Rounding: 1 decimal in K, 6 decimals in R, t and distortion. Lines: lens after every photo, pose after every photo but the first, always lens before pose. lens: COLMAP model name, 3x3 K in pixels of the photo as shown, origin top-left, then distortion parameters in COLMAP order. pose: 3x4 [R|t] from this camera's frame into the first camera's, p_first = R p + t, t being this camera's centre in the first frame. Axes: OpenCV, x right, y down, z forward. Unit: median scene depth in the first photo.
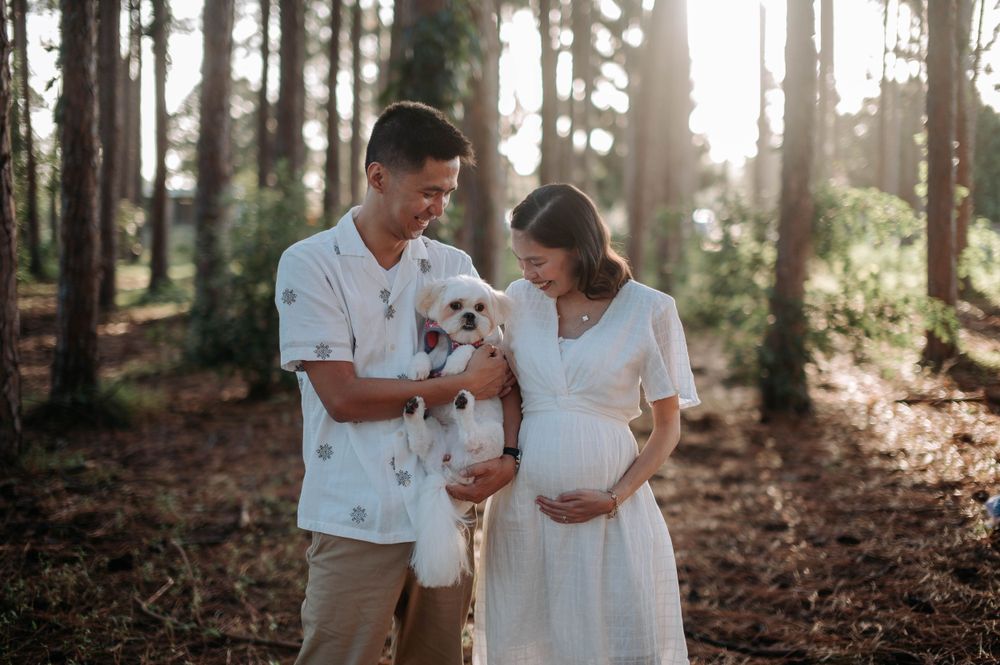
lens RADIAL K [[1413.8, 0, 500.0], [0, 1413.8, 332.5], [0, 0, 1]] dist [-0.064002, -0.116048]
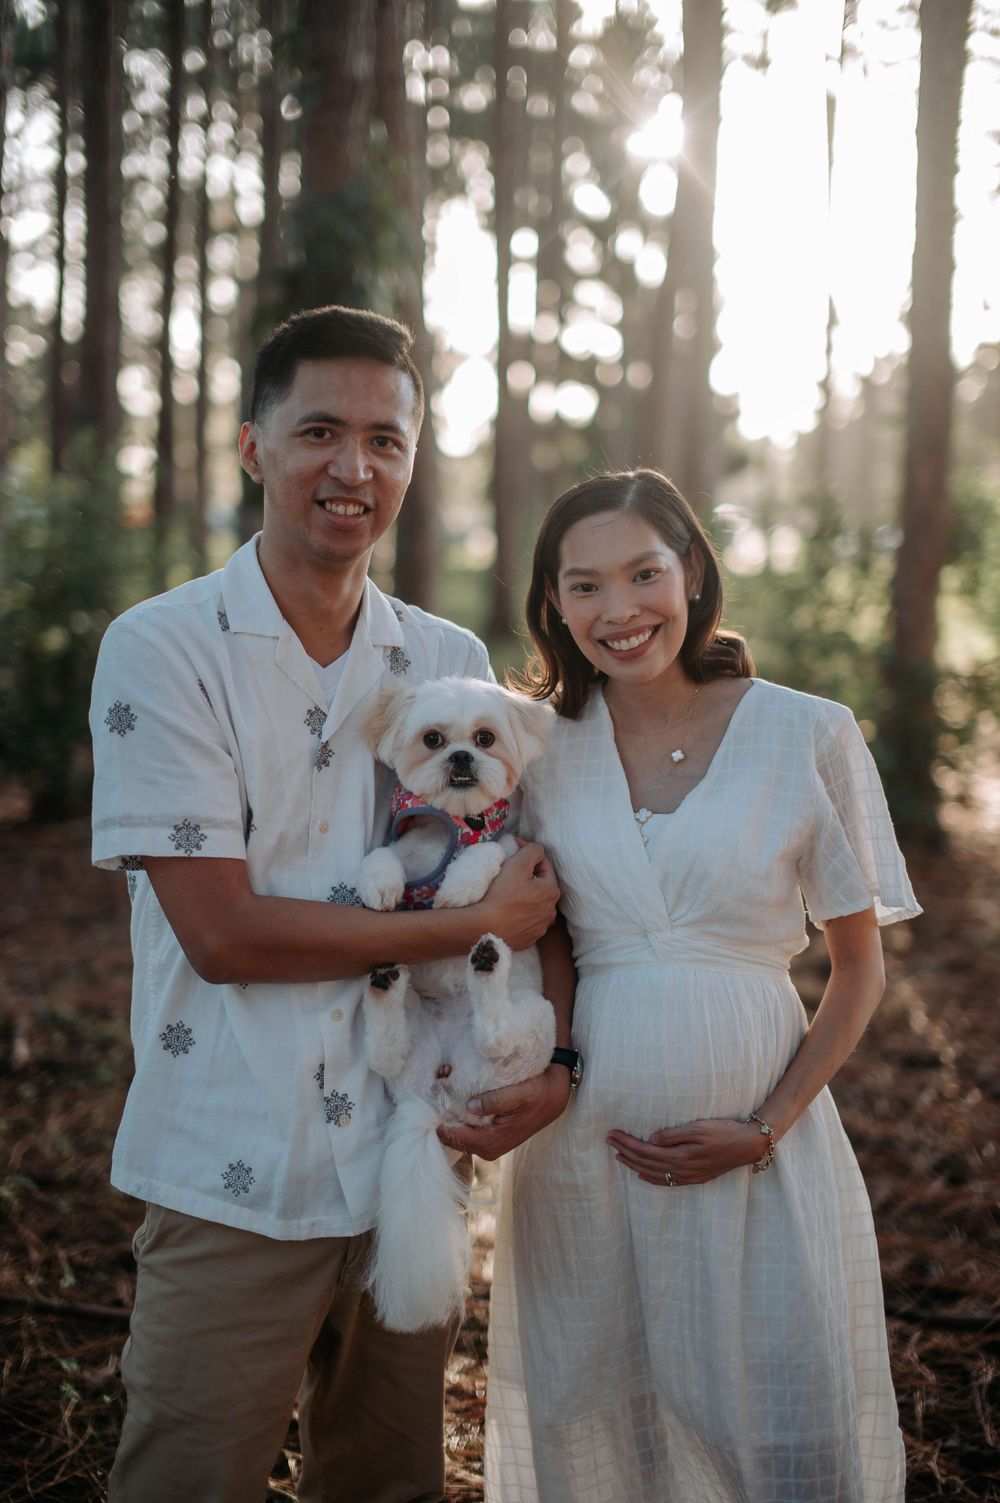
lens RADIAL K [[2097.0, 0, 431.7], [0, 2097.0, 721.7], [0, 0, 1]] dist [-0.023250, -0.036447]
pose [[0.999899, 0.008808, 0.011146, -0.024798], [-0.008985, 0.999832, 0.015959, -0.020007], [-0.011004, -0.016058, 0.999811, 0.151991]]
